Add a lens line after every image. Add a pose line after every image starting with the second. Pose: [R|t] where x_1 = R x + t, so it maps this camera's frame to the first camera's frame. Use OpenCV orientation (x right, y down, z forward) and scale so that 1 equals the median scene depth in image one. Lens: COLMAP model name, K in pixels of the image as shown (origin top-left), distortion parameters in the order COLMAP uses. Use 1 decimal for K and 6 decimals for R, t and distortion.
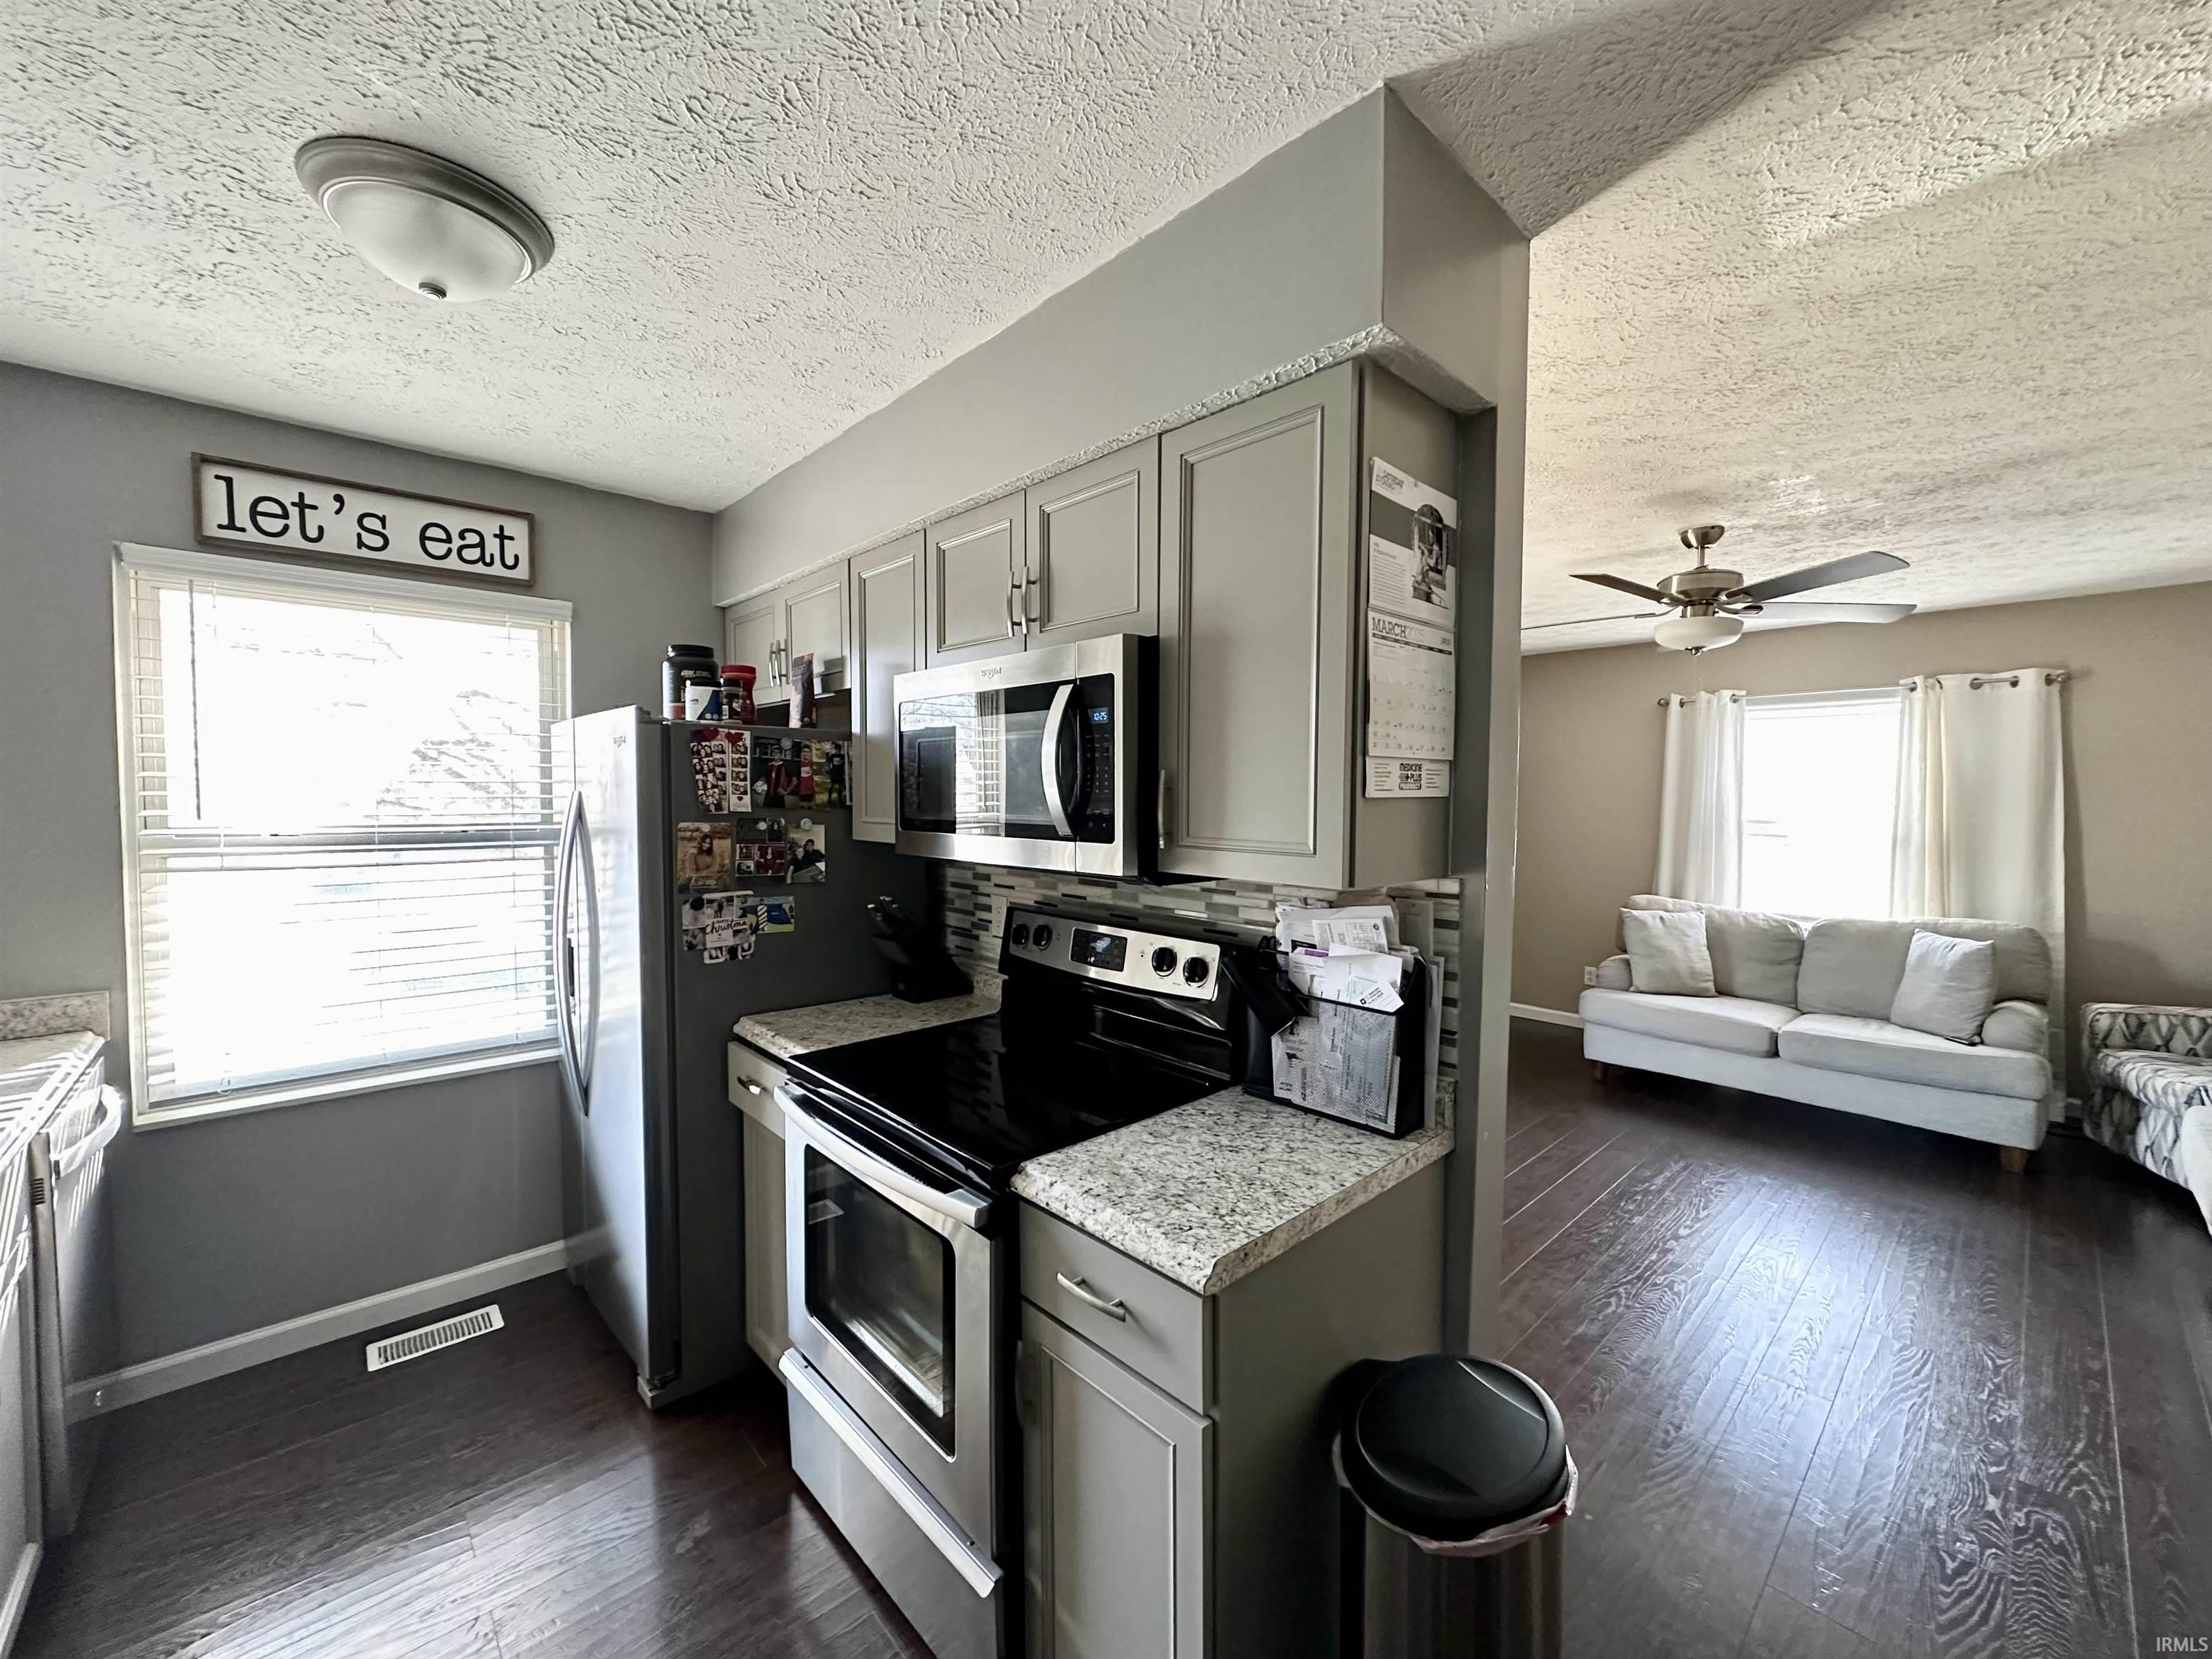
lens RADIAL K [[886.4, 0, 1104.9], [0, 886.4, 831.5], [0, 0, 1]] dist [-0.000640, 0.000525]
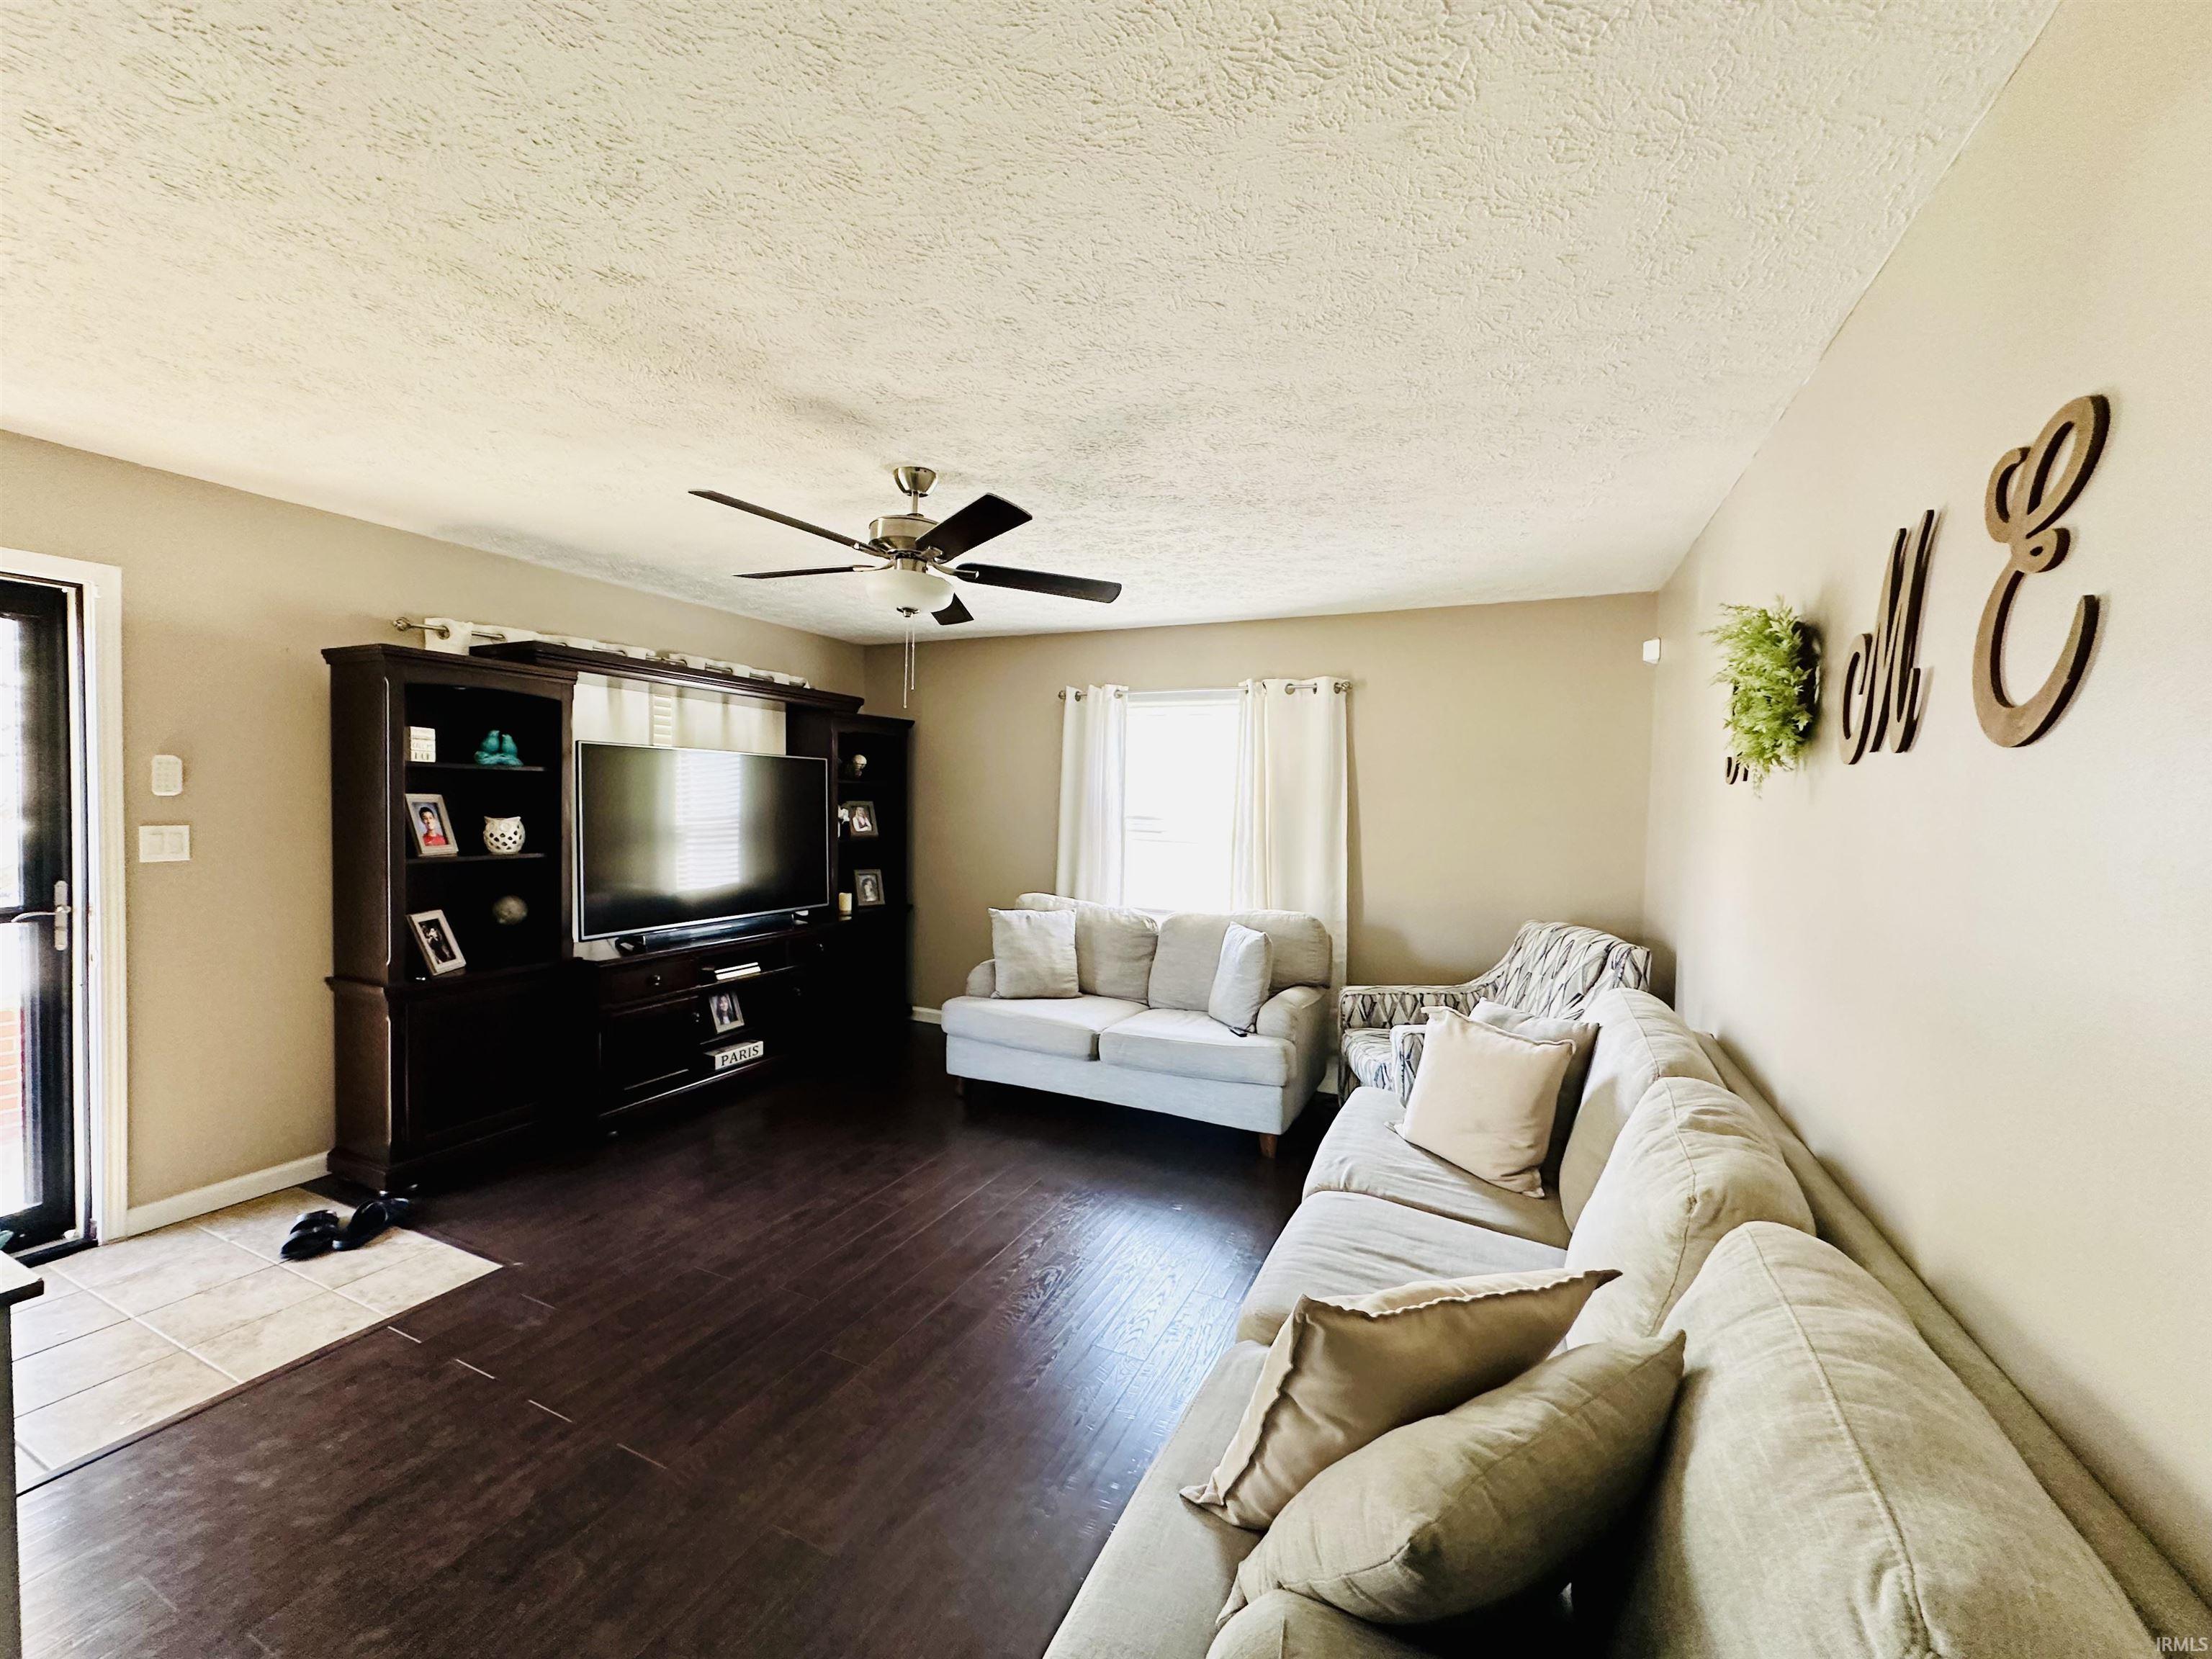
lens RADIAL K [[886.4, 0, 1113.7], [0, 886.4, 823.7], [0, 0, 1]] dist [-0.000640, 0.000525]
pose [[0.926644, 0.007977, 0.375855, 0.394581], [-0.003750, 0.999921, -0.011976, 0.009242], [-0.375921, 0.009688, 0.926601, 0.095961]]
